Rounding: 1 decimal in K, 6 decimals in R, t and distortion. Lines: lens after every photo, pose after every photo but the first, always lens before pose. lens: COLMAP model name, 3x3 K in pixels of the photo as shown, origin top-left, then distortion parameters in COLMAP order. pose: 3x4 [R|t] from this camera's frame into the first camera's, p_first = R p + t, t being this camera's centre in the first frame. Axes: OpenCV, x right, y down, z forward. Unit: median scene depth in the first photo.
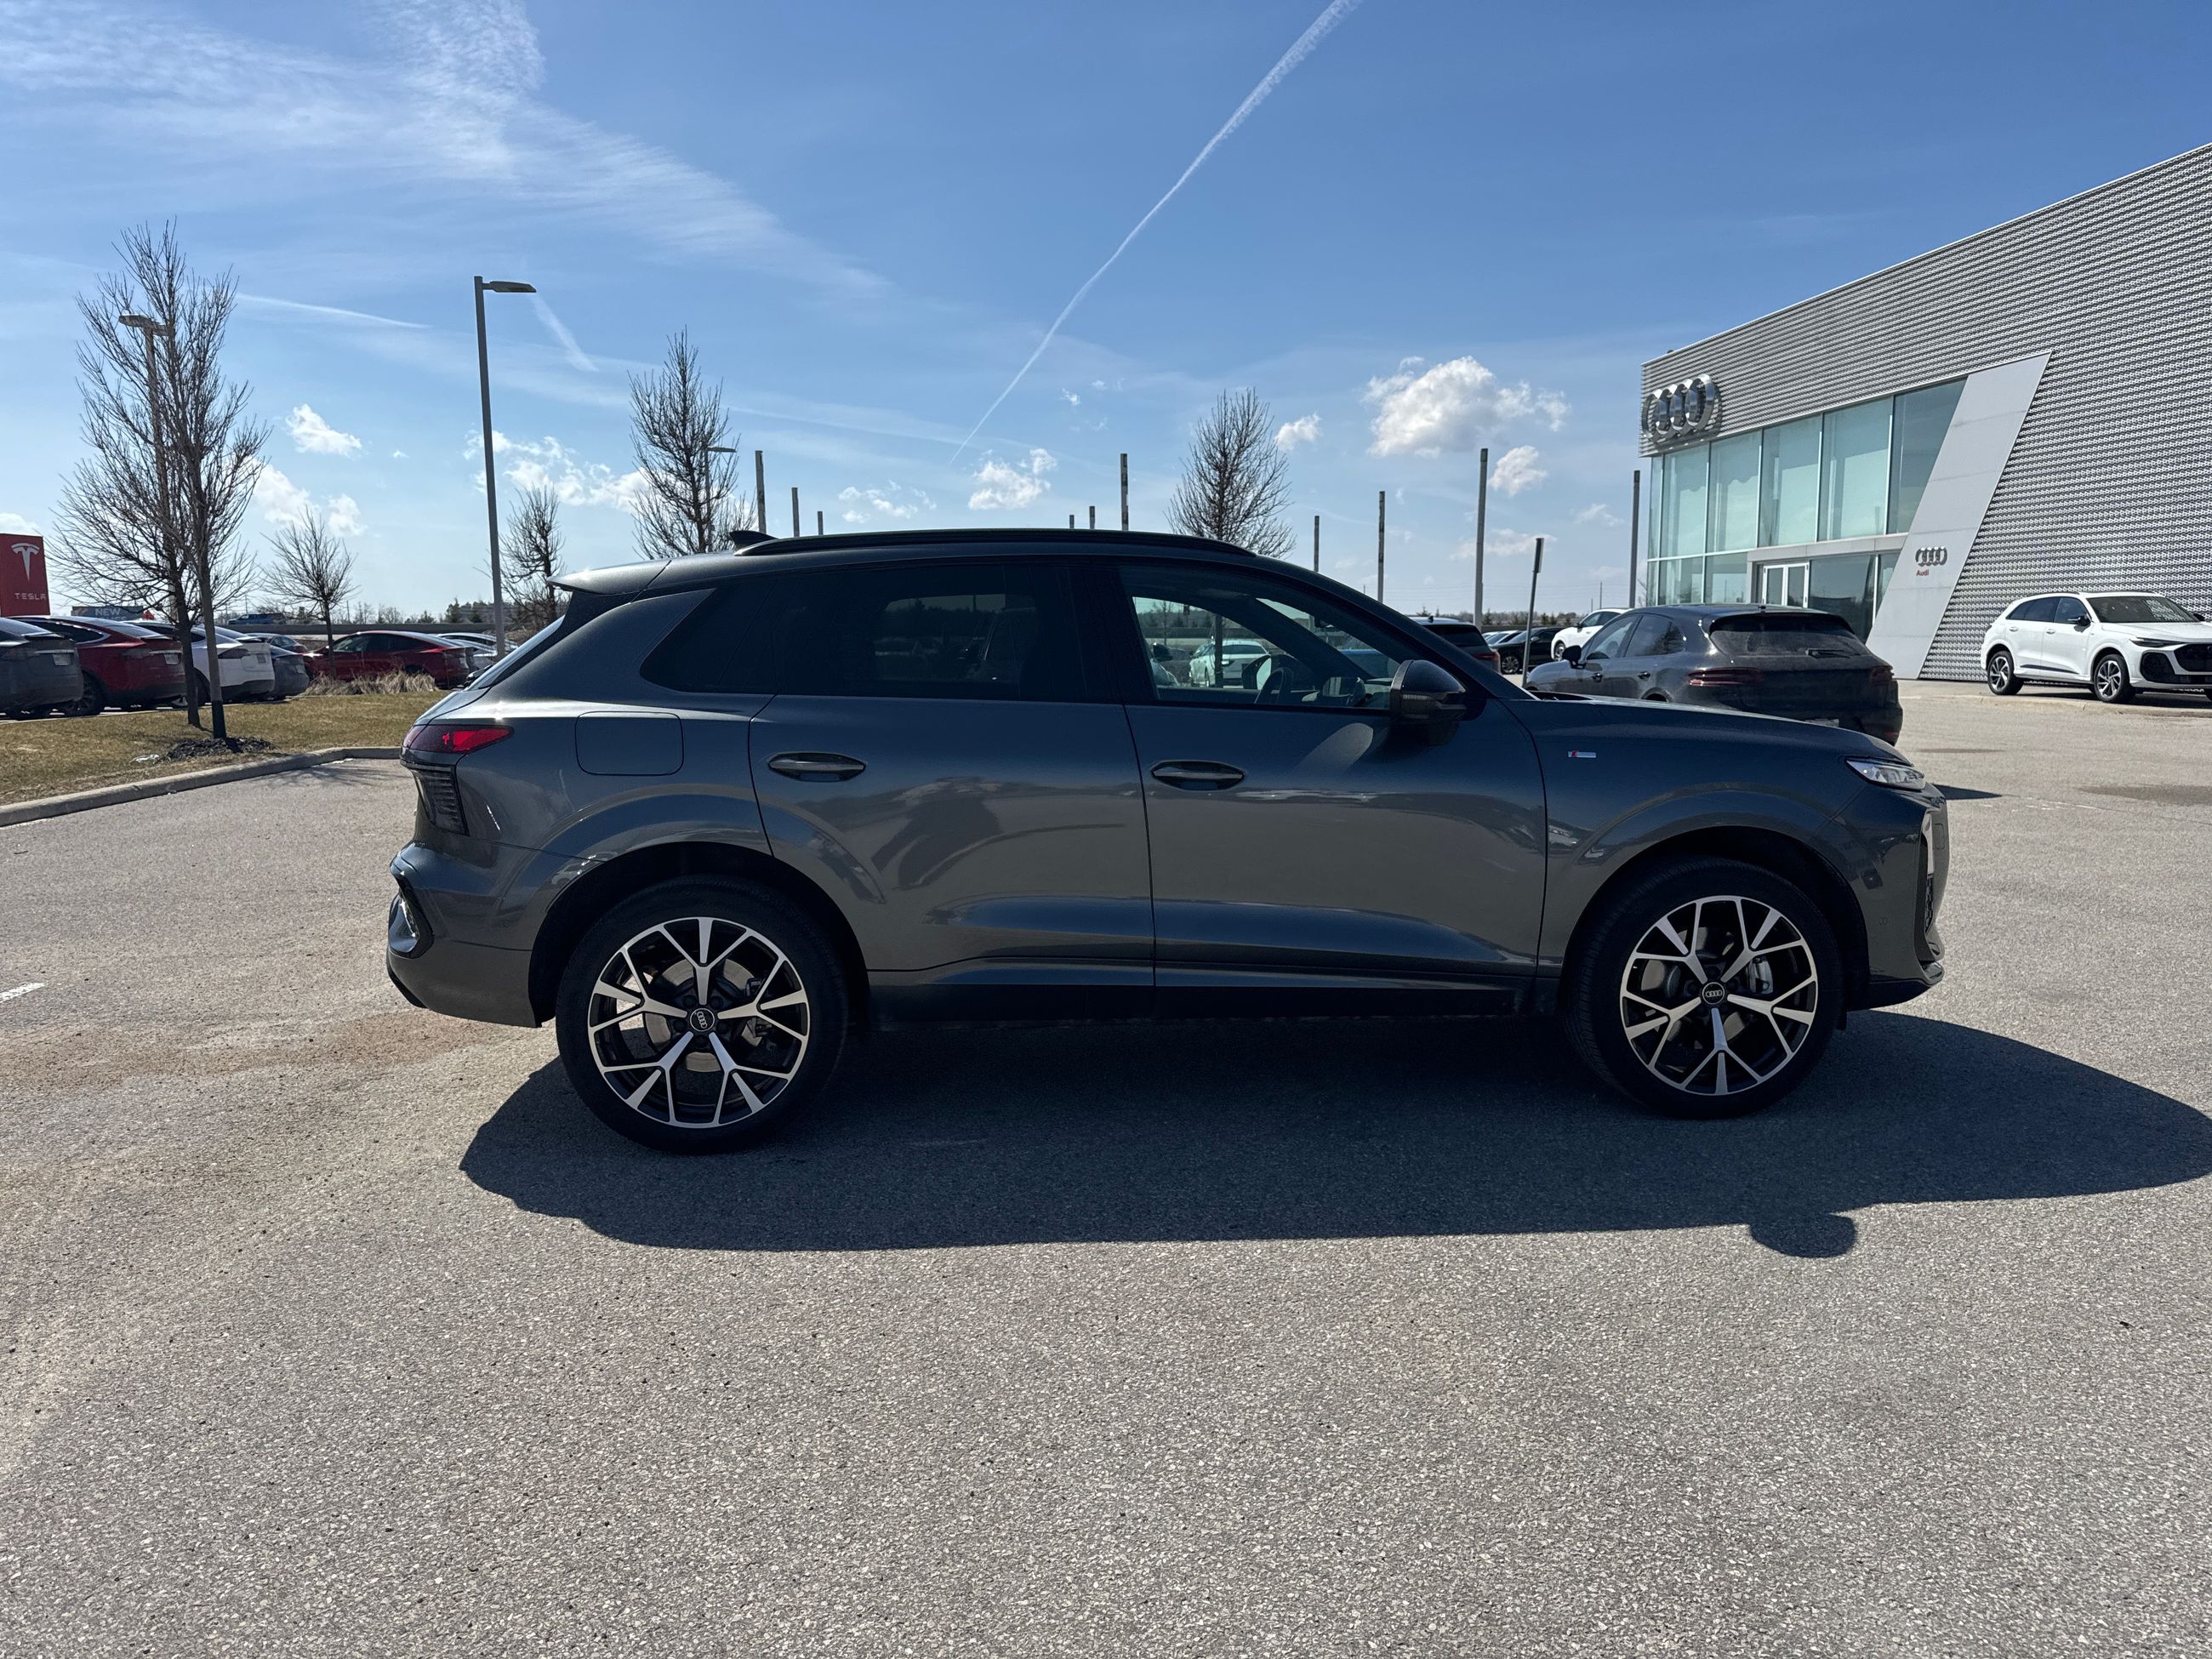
lens RADIAL K [[1565.4, 0, 1068.0], [0, 1565.4, 823.9], [0, 0, 1]] dist [-0.000703, -0.001948]
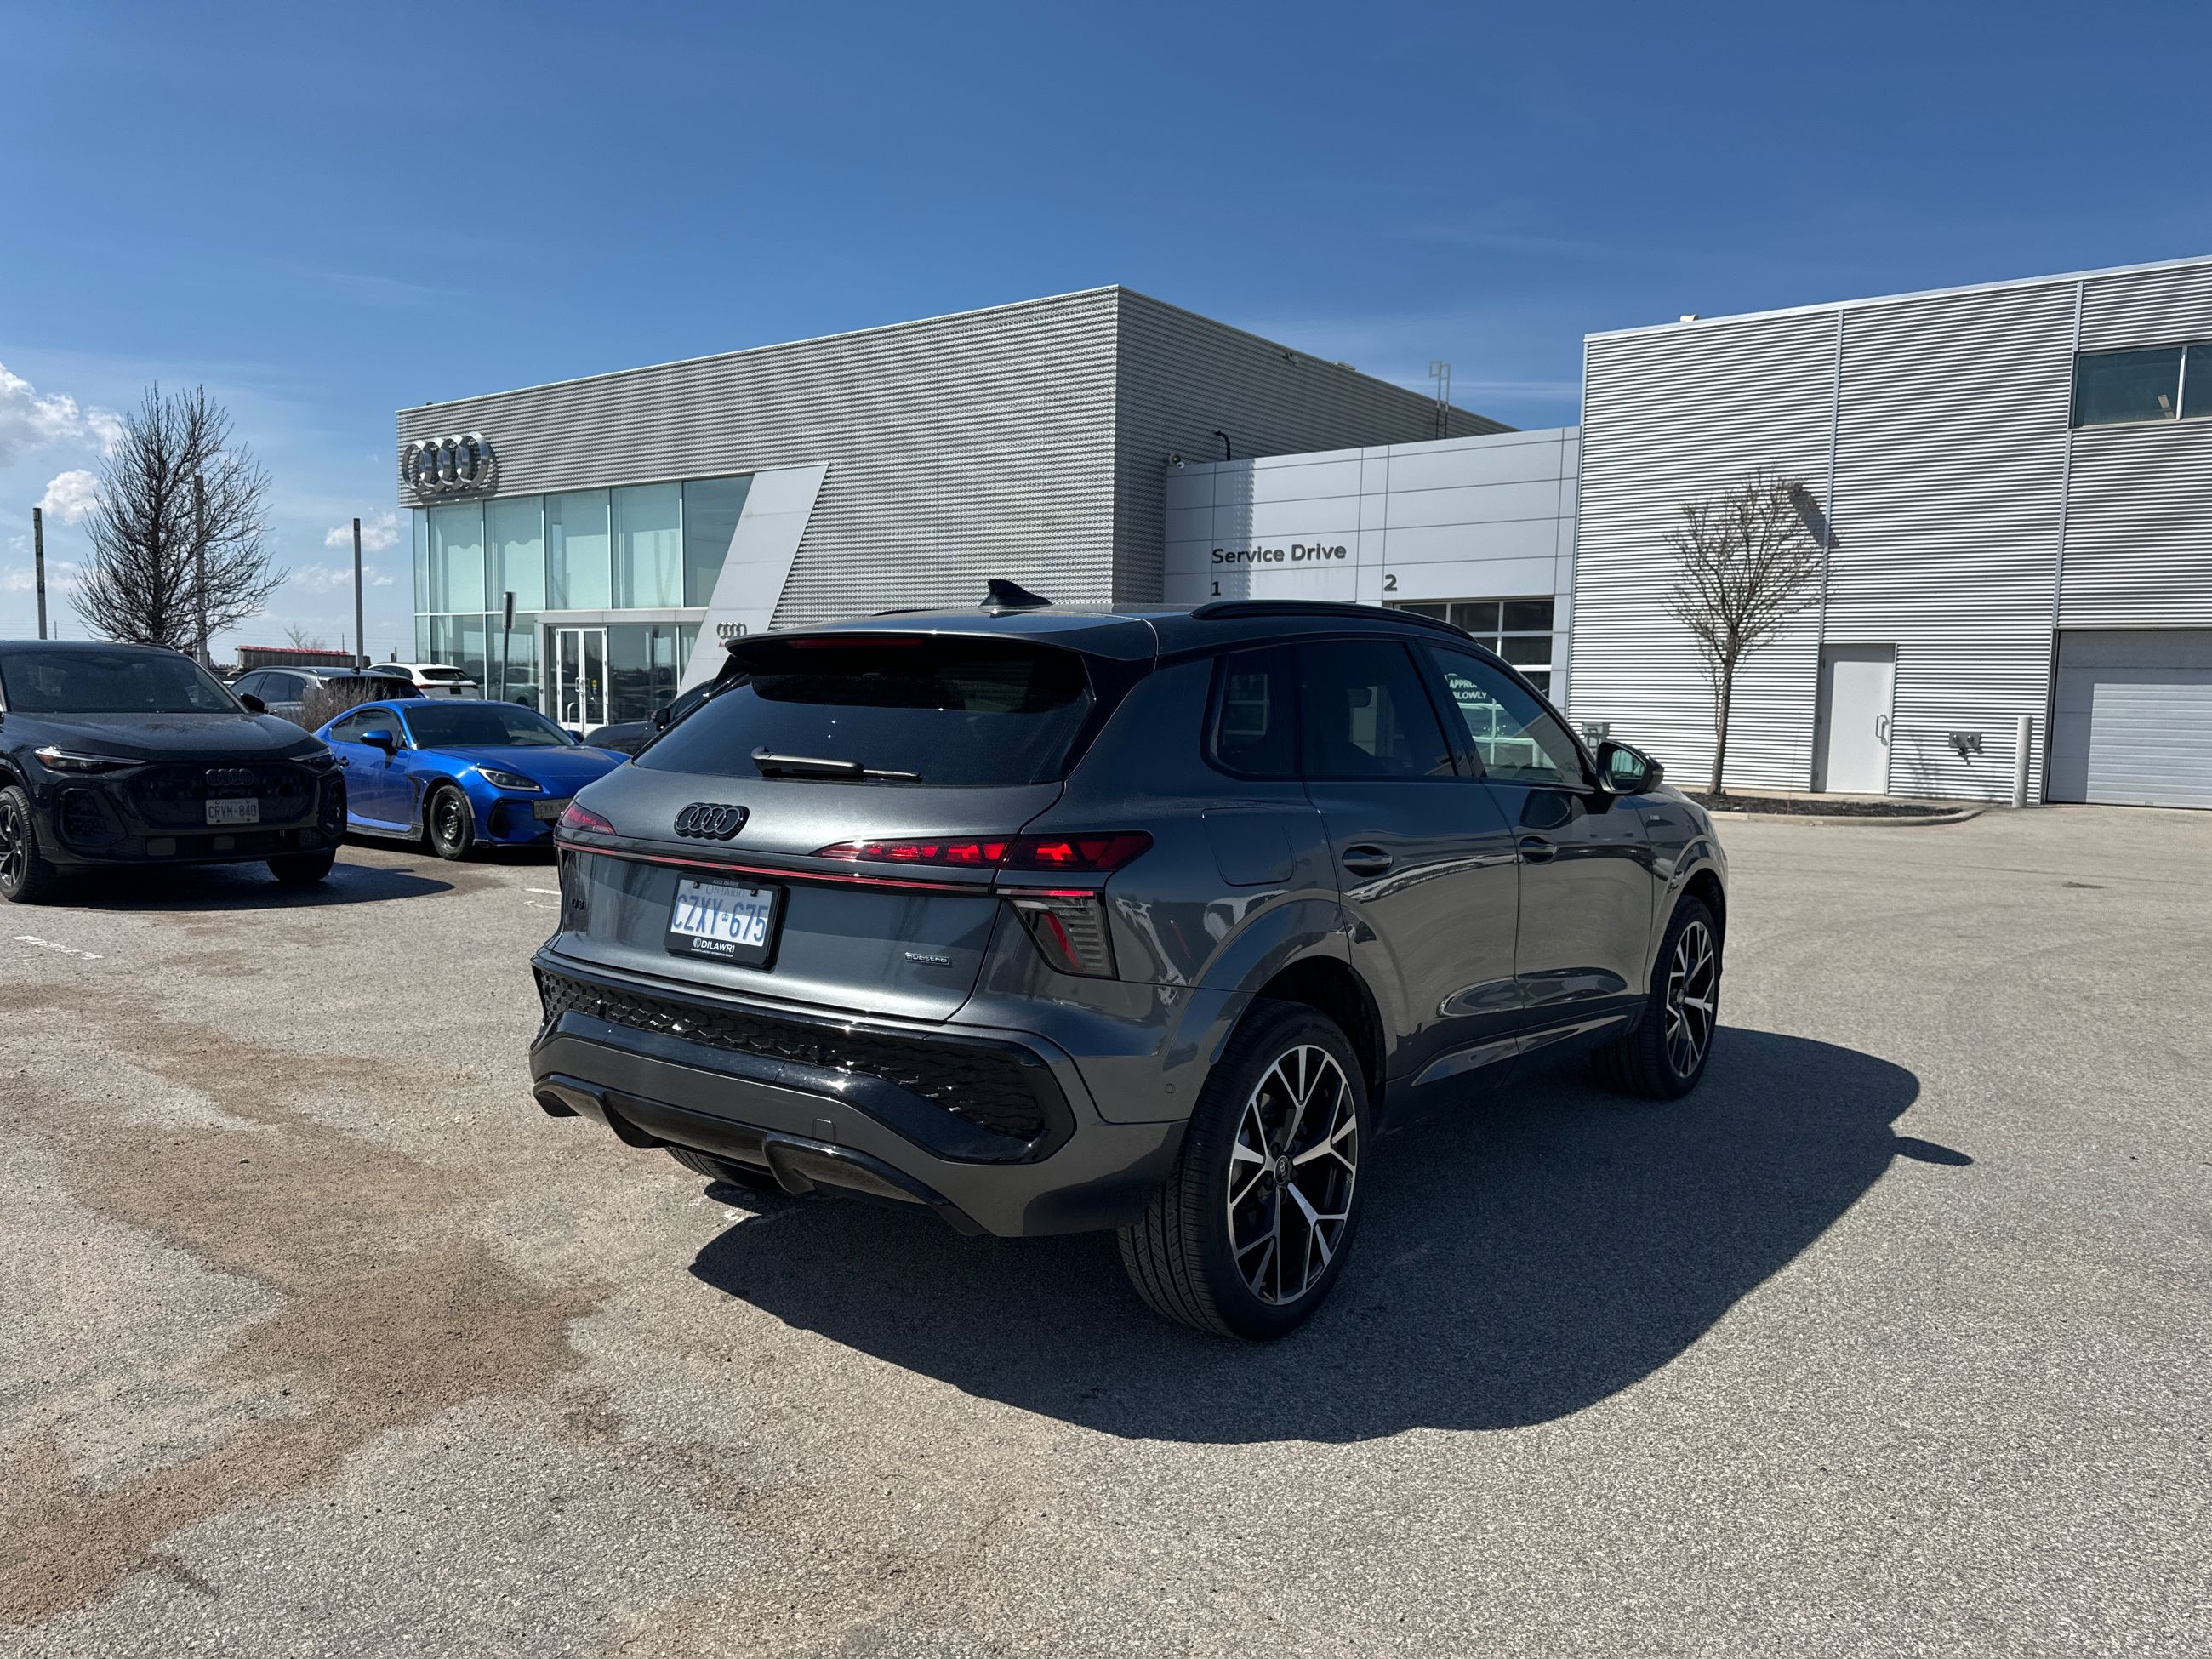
lens RADIAL K [[1553.0, 0, 1092.0], [0, 1553.0, 846.7], [0, 0, 1]] dist [0.075011, -0.108158]
pose [[0.671380, -0.047497, 0.739589, -0.878075], [0.063105, 0.997984, 0.006806, -0.057492], [-0.738422, 0.042102, 0.673024, 0.485175]]
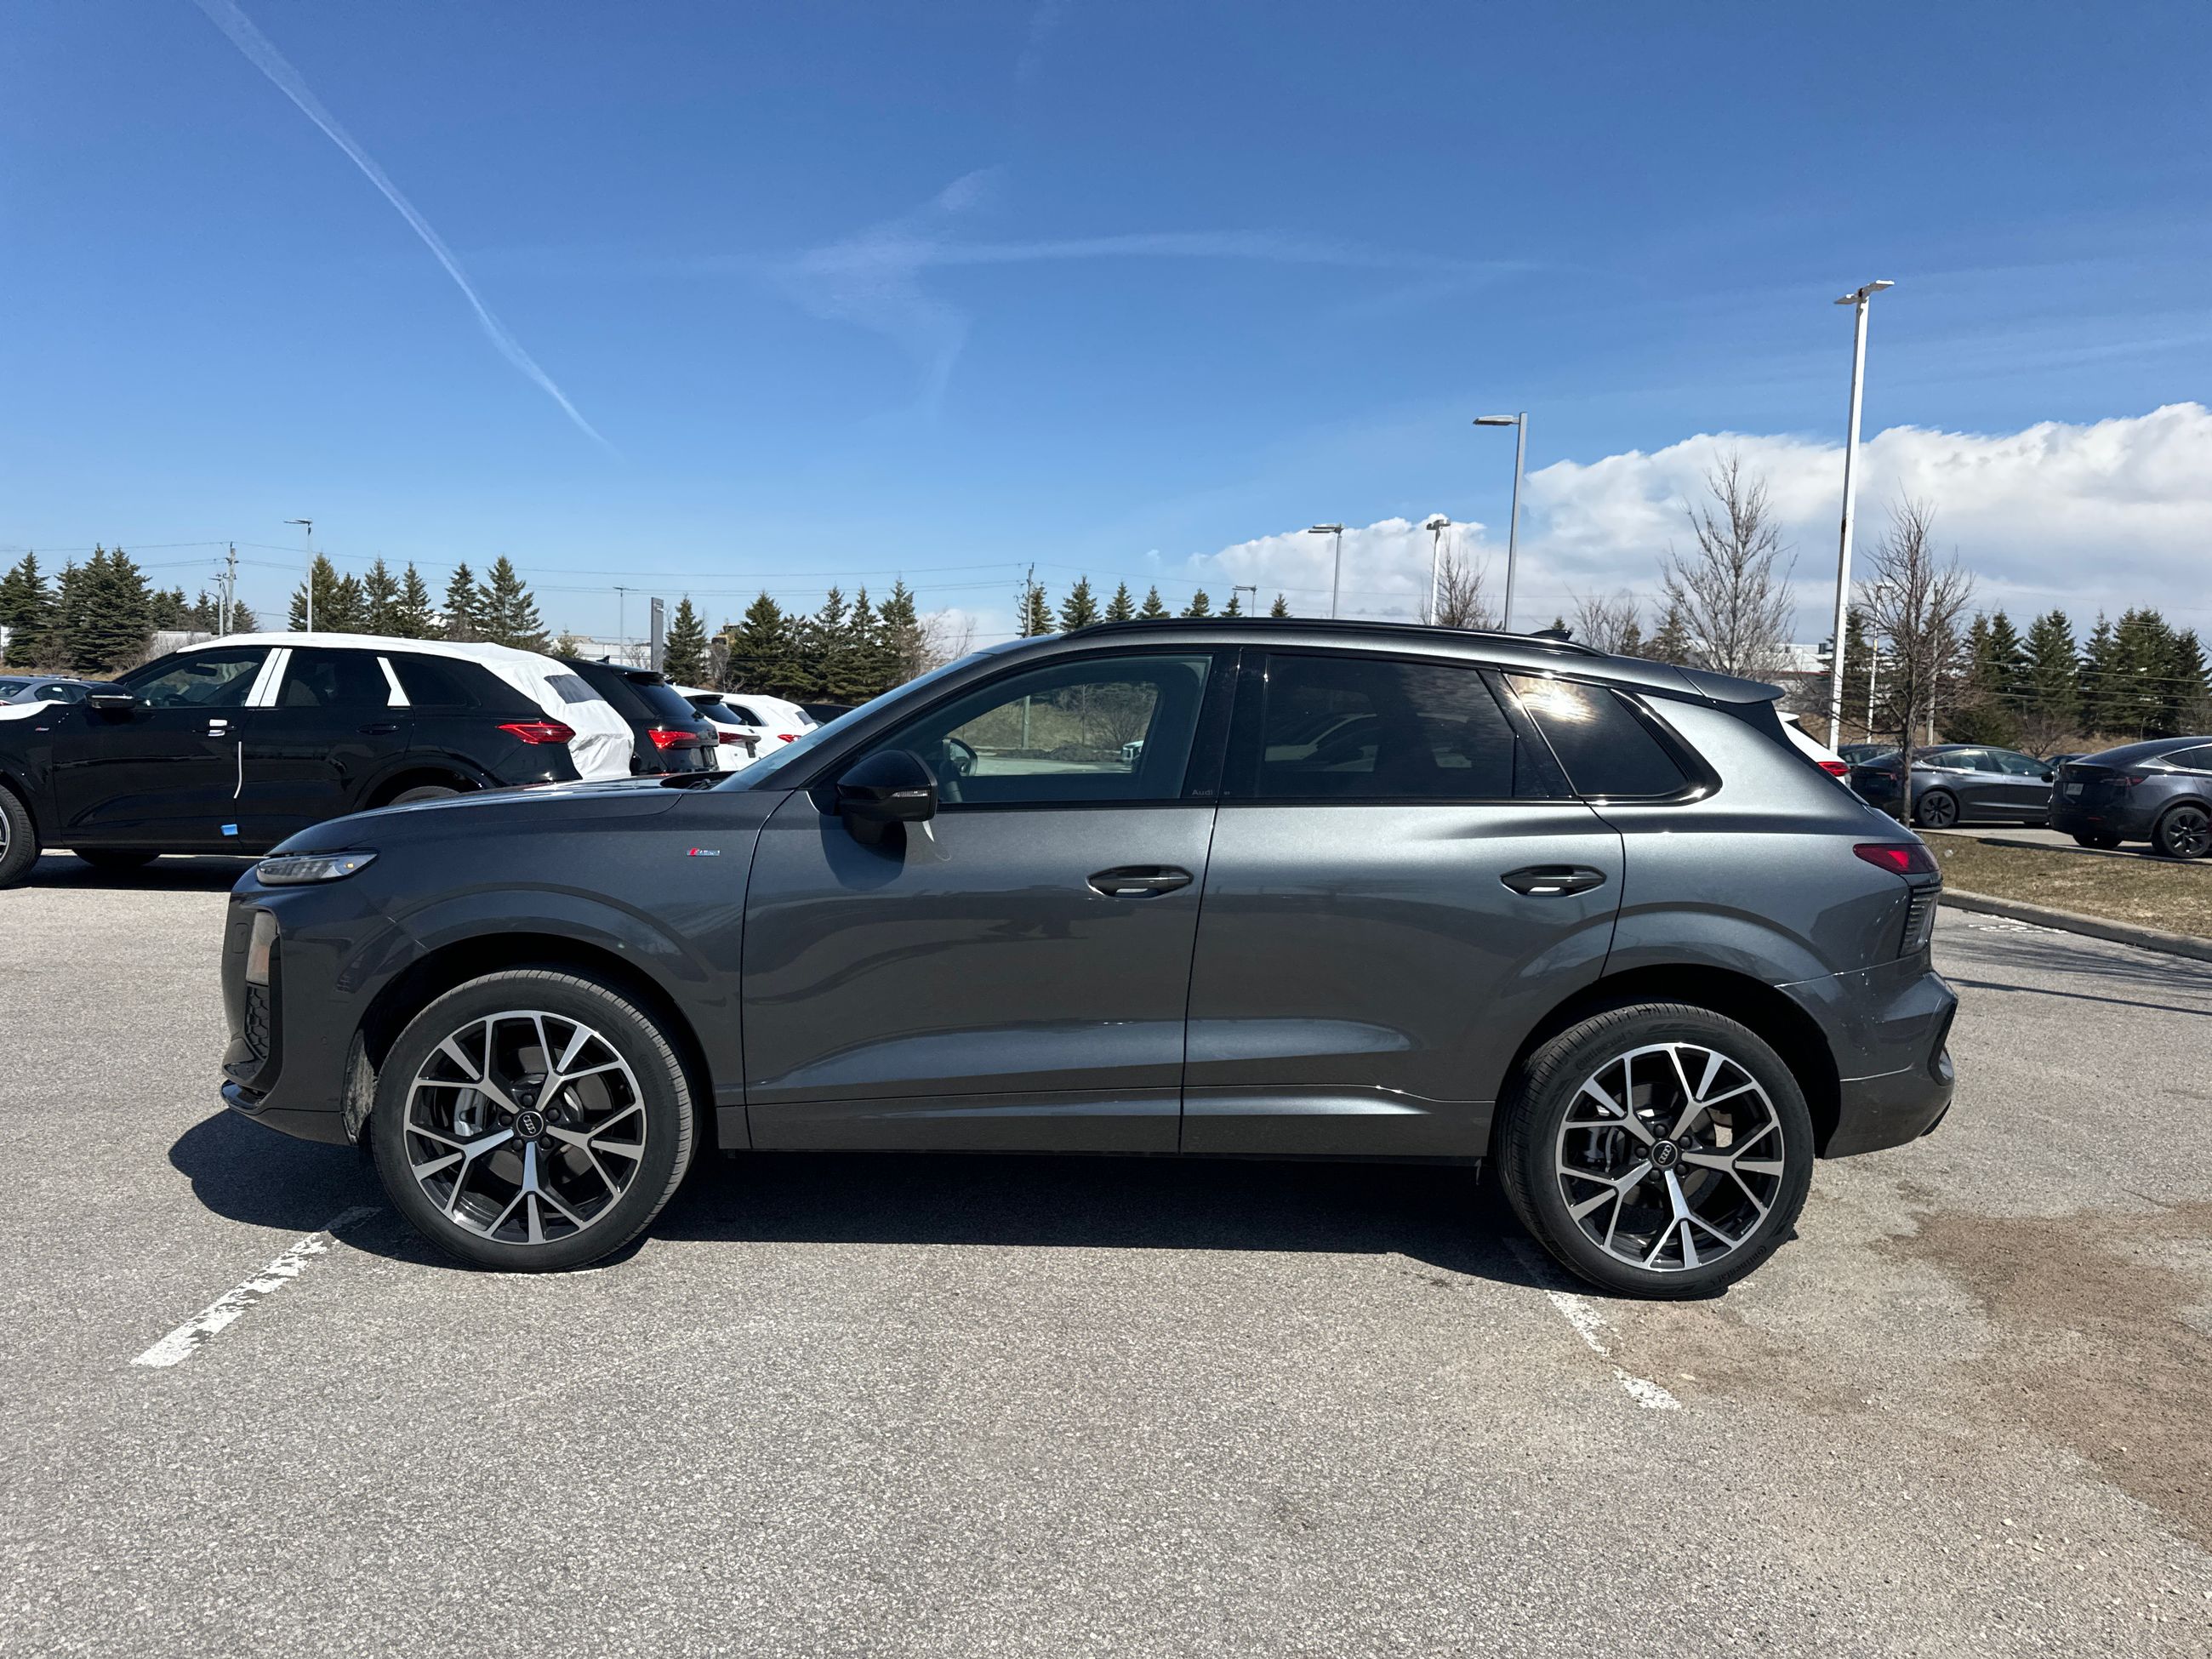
lens RADIAL K [[1542.5, 0, 1102.3], [0, 1542.5, 867.3], [0, 0, 1]] dist [0.067575, -0.098903]
pose [[-0.998450, -0.033088, 0.044747, 0.027423], [-0.022755, 0.976496, 0.214329, -0.273014], [-0.050787, 0.212978, -0.975736, 2.223580]]
